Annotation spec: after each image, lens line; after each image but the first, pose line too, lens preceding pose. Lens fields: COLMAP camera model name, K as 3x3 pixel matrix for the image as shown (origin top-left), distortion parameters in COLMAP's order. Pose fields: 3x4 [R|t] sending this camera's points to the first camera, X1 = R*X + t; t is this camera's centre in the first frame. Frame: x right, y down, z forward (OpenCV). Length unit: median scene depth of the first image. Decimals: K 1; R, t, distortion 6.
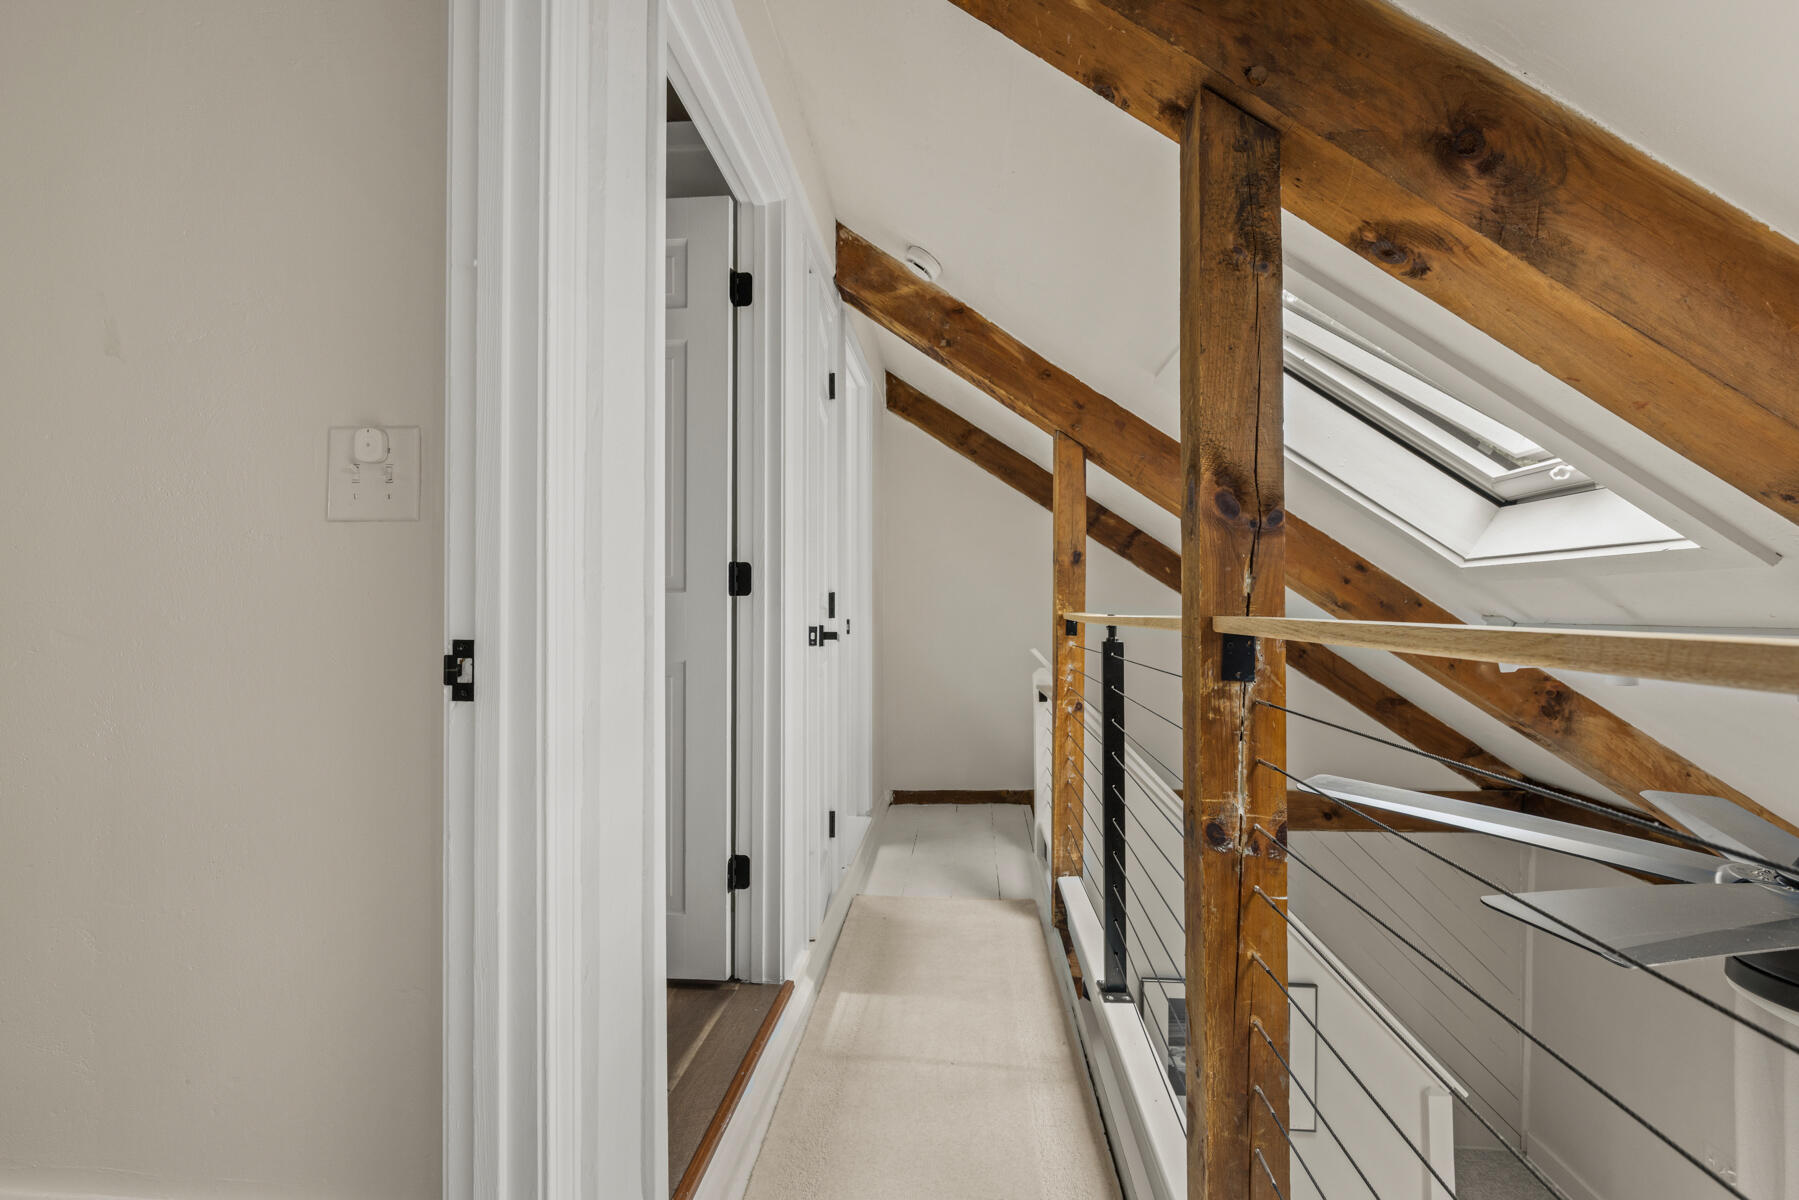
lens RADIAL K [[800.4, 0, 901.4], [0, 800.4, 593.3], [0, 0, 1]] dist [0.002099, -0.000368]
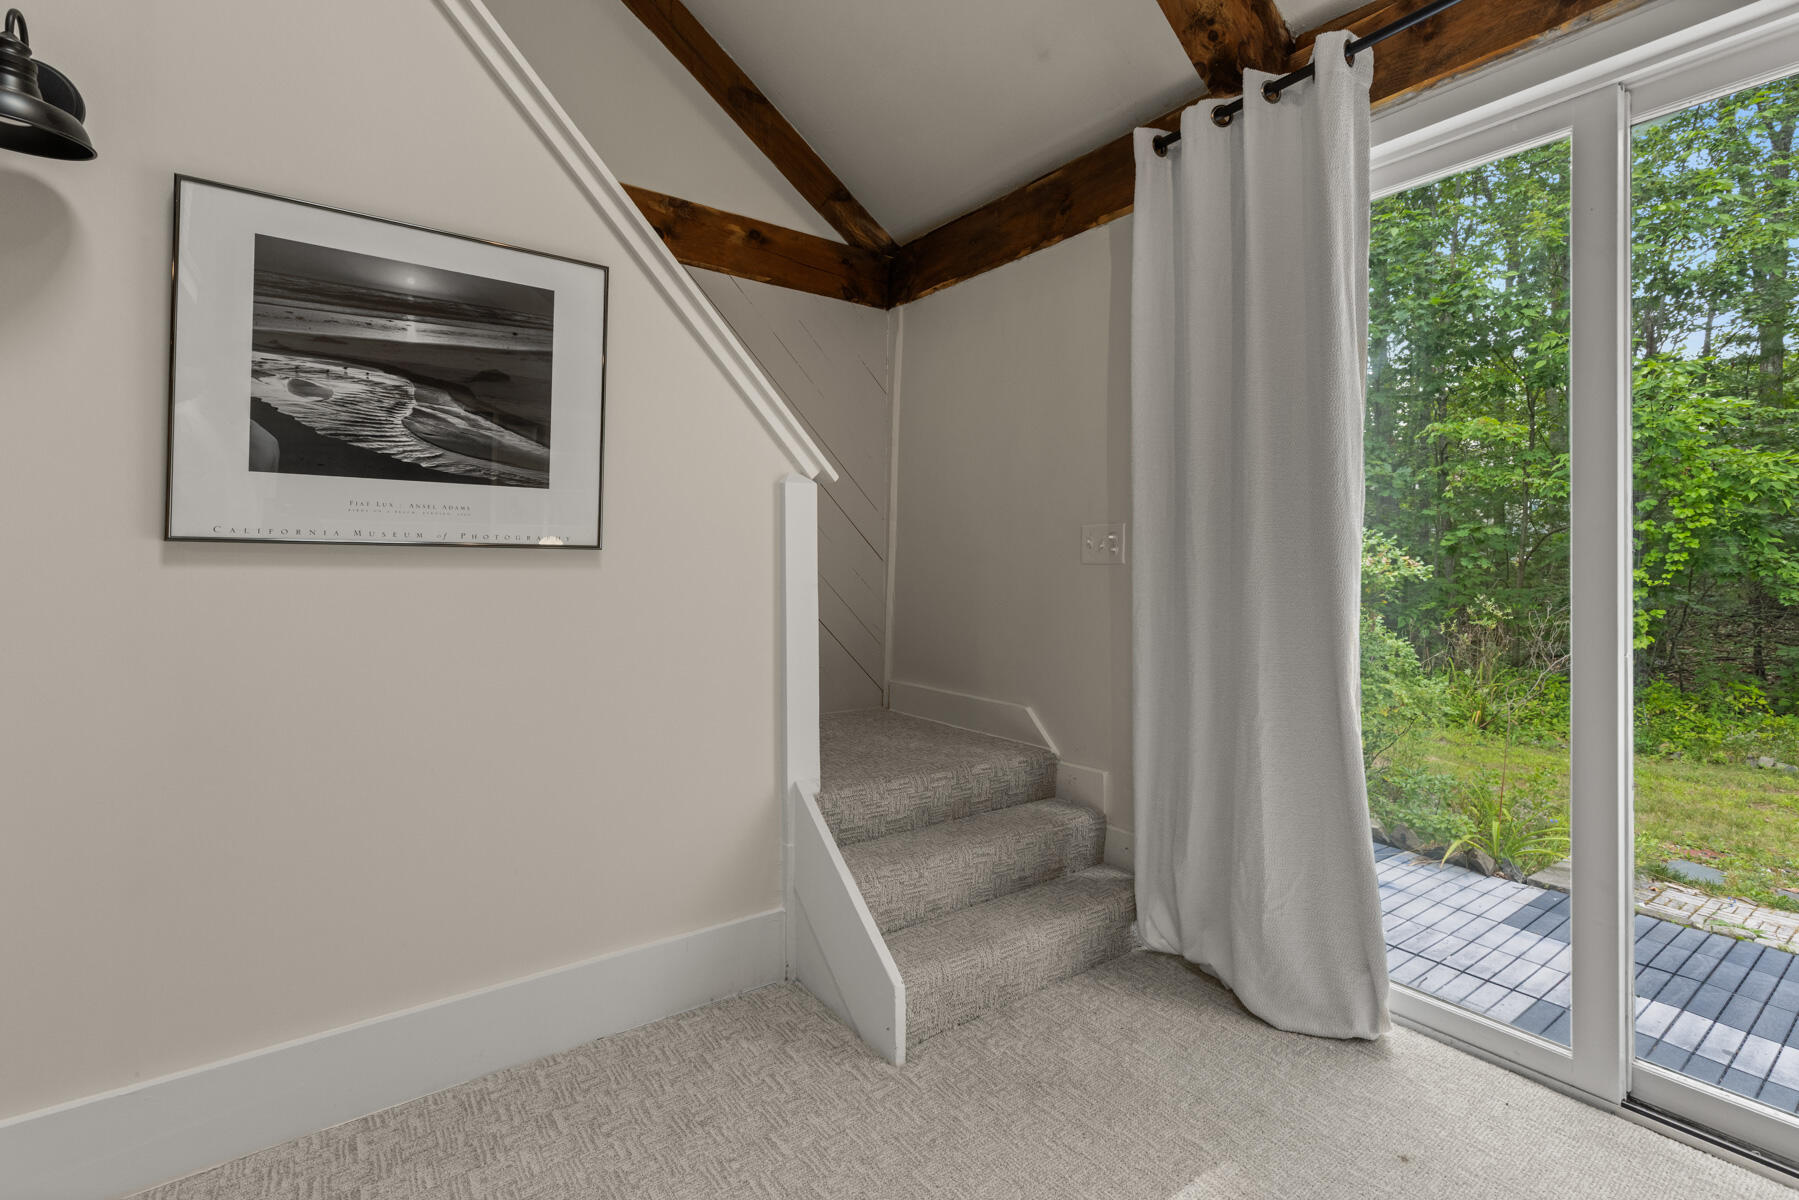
lens RADIAL K [[826.2, 0, 900.7], [0, 826.2, 550.8], [0, 0, 1]] dist [0.003648, 0.000048]
pose [[0.755210, 0.018840, 0.655212, 0.307830], [-0.008817, 0.999788, -0.018585, 0.673379], [-0.655423, 0.008259, 0.755217, 0.460414]]
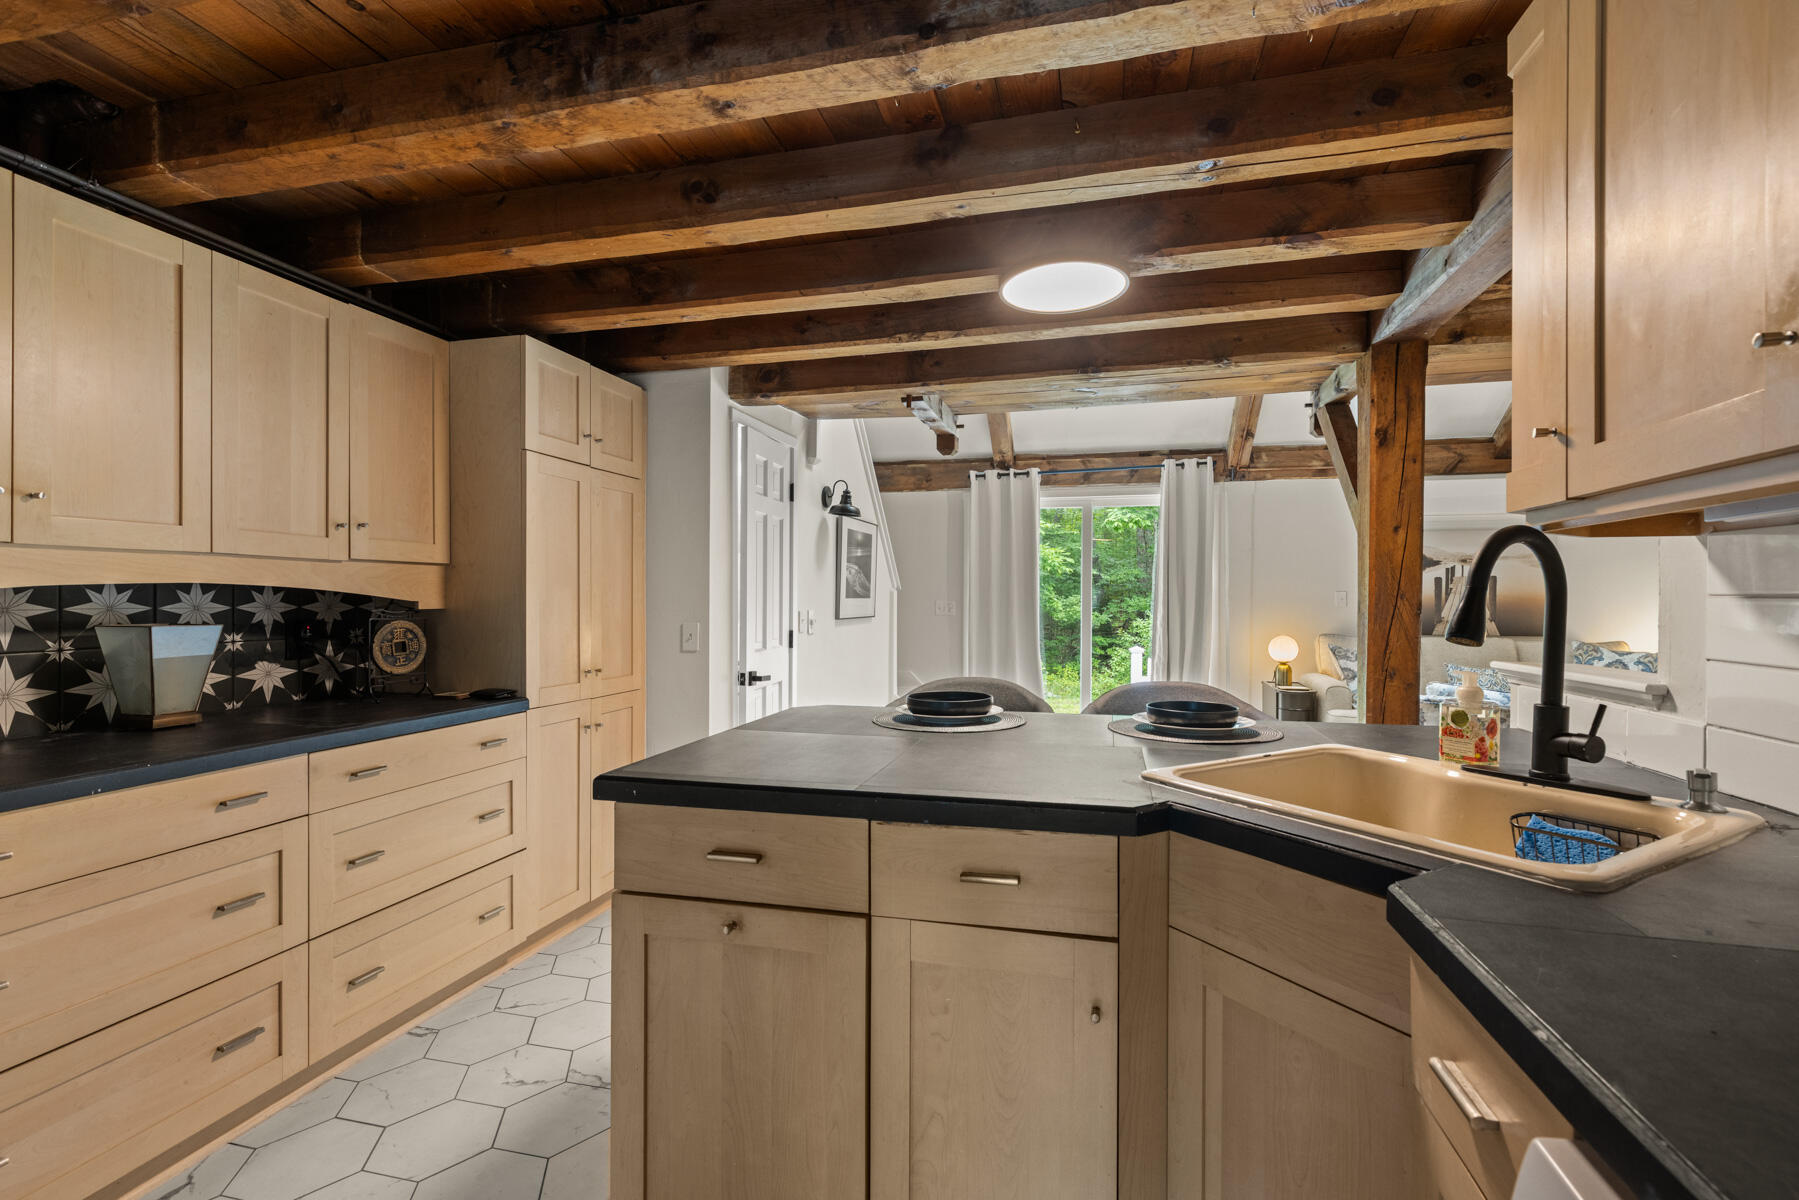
lens RADIAL K [[810.7, 0, 899.5], [0, 810.7, 600.0], [0, 0, 1]] dist [0.004558, 0.000101]
pose [[0.169362, -0.005086, 0.985541, -1.051766], [-0.002207, 0.999982, 0.005540, 0.620793], [-0.985551, -0.003113, 0.169348, 0.673147]]
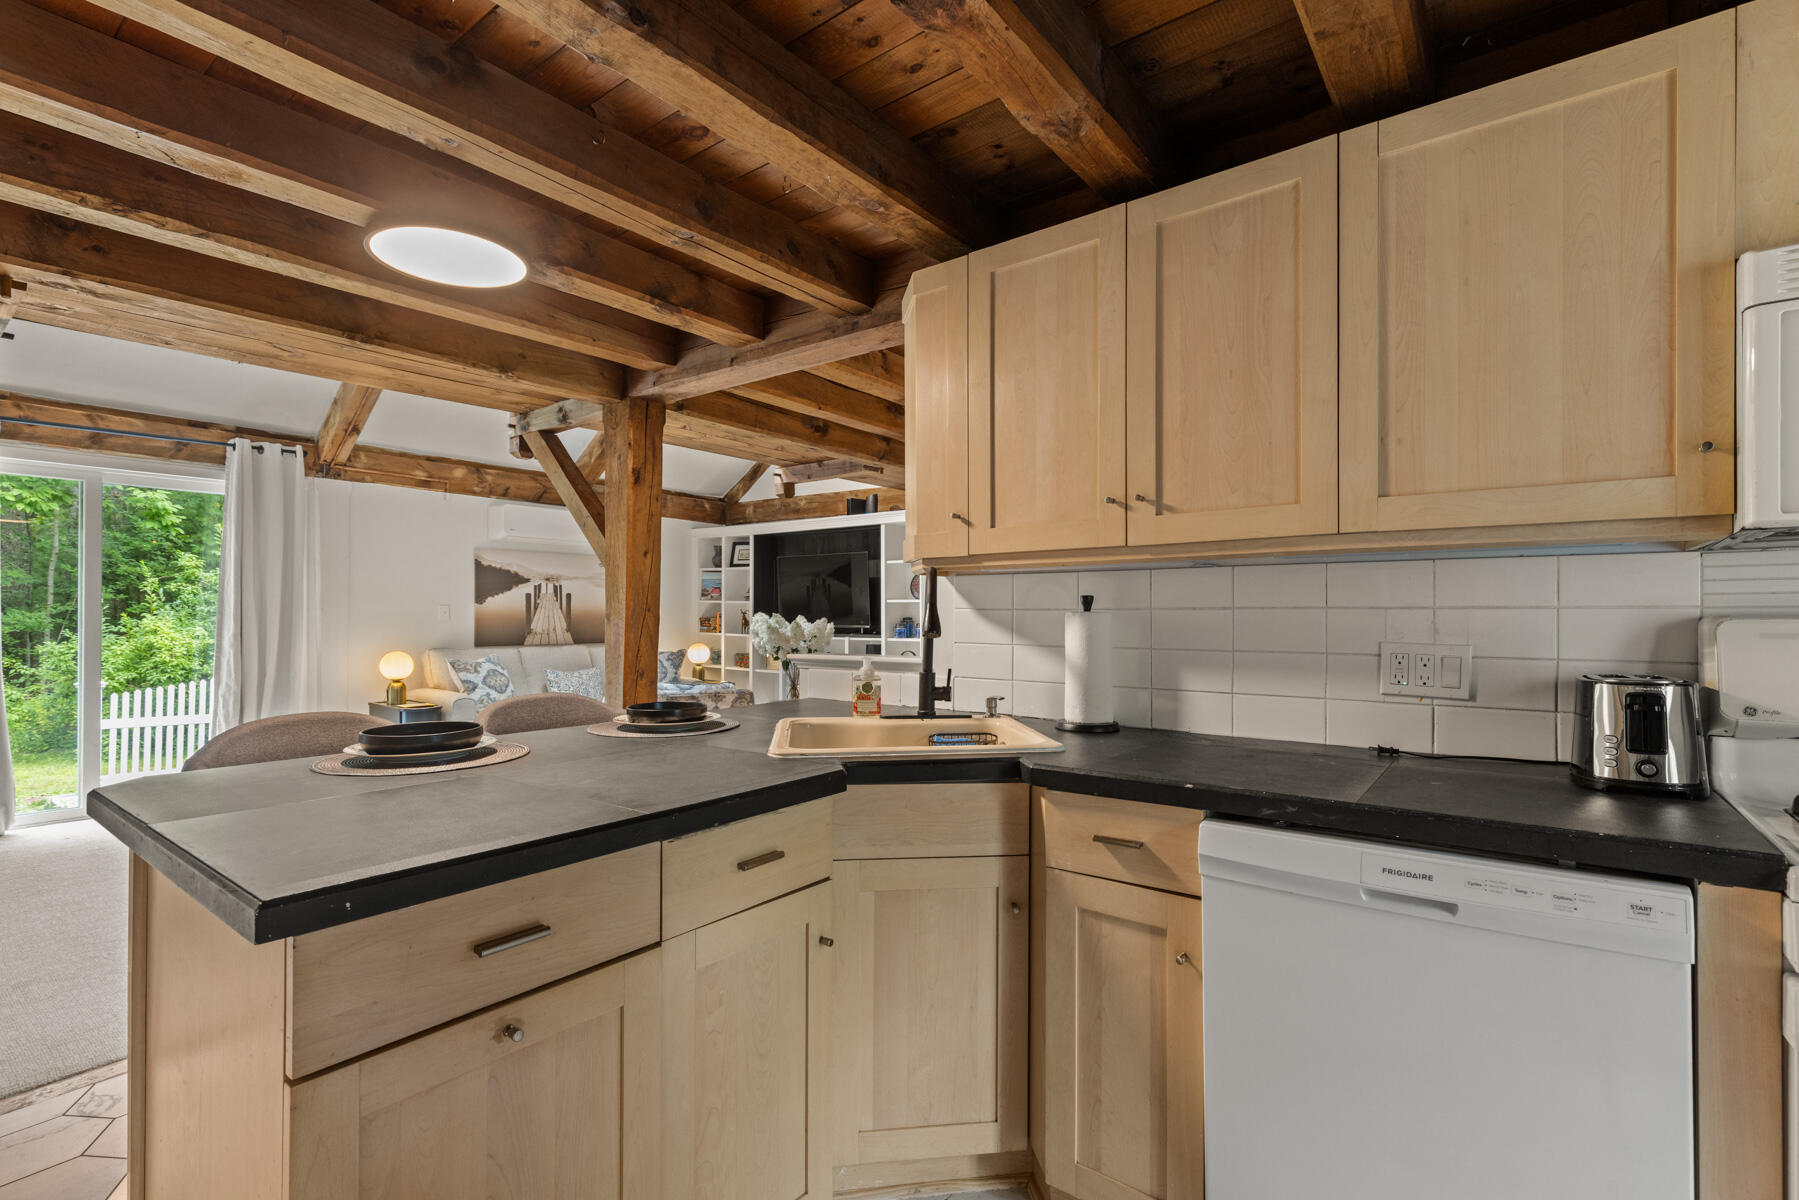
lens RADIAL K [[818.6, 0, 916.7], [0, 818.6, 610.1], [0, 0, 1]] dist [0.004088, 0.000791]
pose [[-0.845183, -0.000987, 0.534476, -0.972873], [-0.004128, 0.999981, -0.004681, 0.624671], [-0.534461, -0.006163, -0.845170, 0.985303]]
